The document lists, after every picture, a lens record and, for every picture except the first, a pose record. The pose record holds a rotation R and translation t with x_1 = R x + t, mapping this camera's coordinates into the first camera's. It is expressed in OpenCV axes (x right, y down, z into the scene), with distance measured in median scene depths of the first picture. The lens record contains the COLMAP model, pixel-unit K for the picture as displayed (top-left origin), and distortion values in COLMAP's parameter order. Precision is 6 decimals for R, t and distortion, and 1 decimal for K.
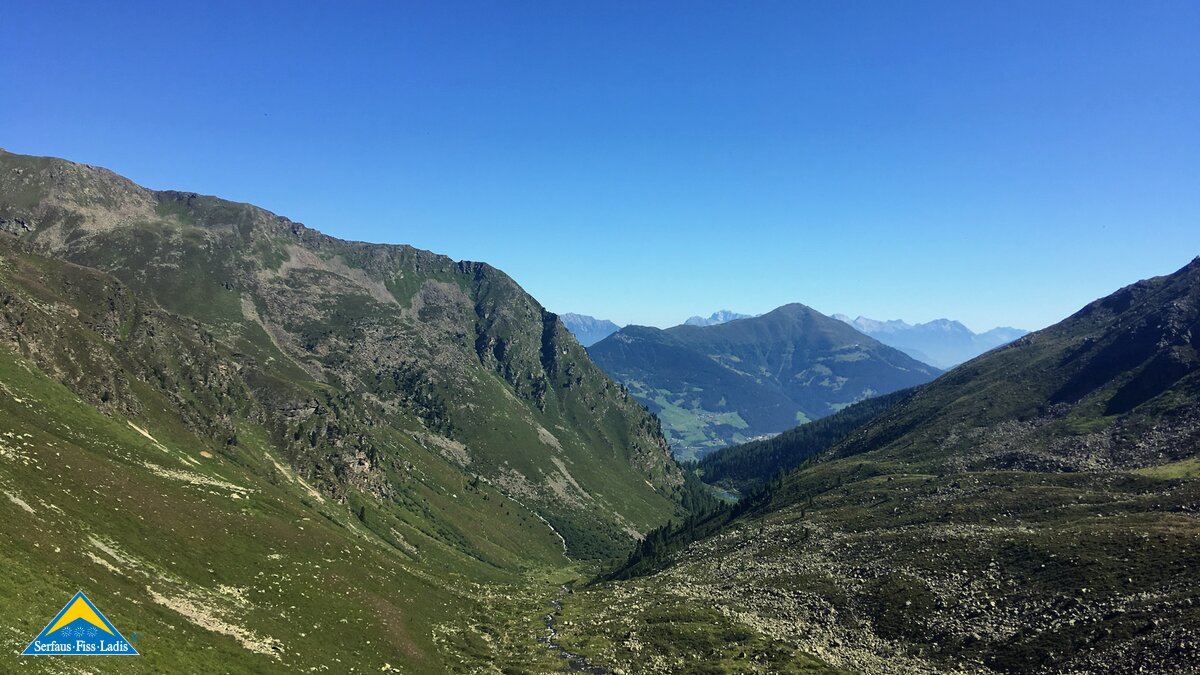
lens RADIAL K [[998.0, 0, 600.0], [0, 998.0, 337.5], [0, 0, 1]] dist [0.114793, -0.183834]
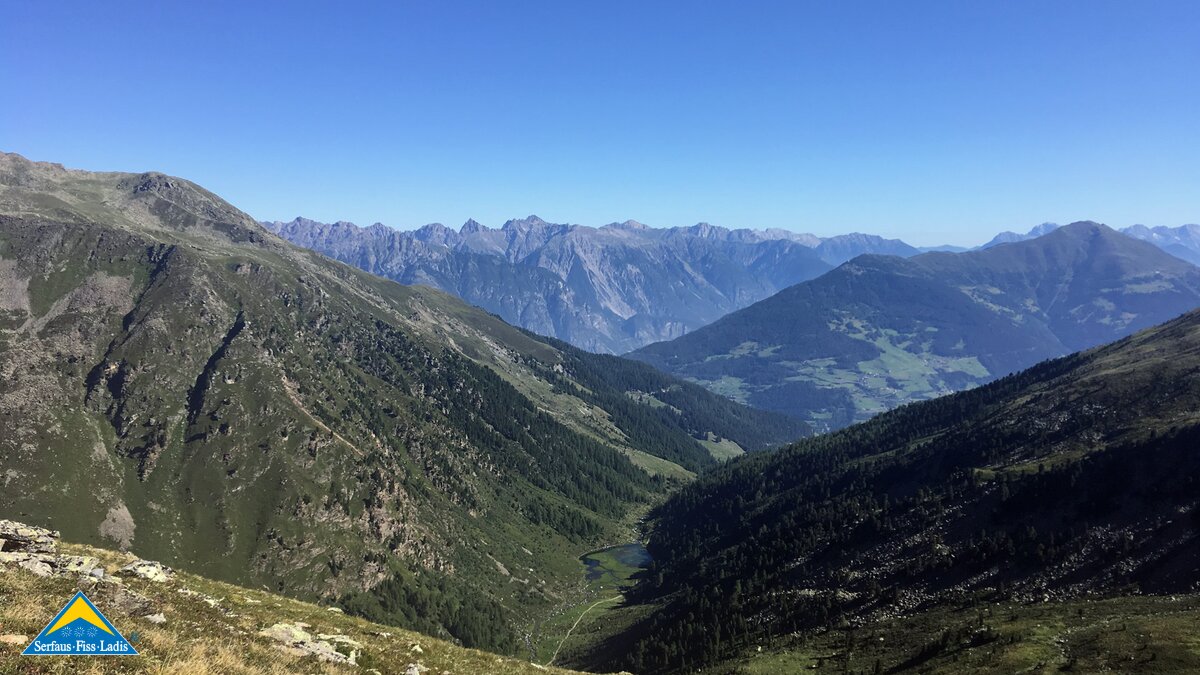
lens RADIAL K [[998.0, 0, 600.0], [0, 998.0, 337.5], [0, 0, 1]] dist [0.114793, -0.183834]
pose [[0.954196, 0.008954, -0.299050, 0.075361], [0.015141, 0.996826, 0.078156, -0.011911], [0.298800, -0.079104, 0.951032, 0.076589]]
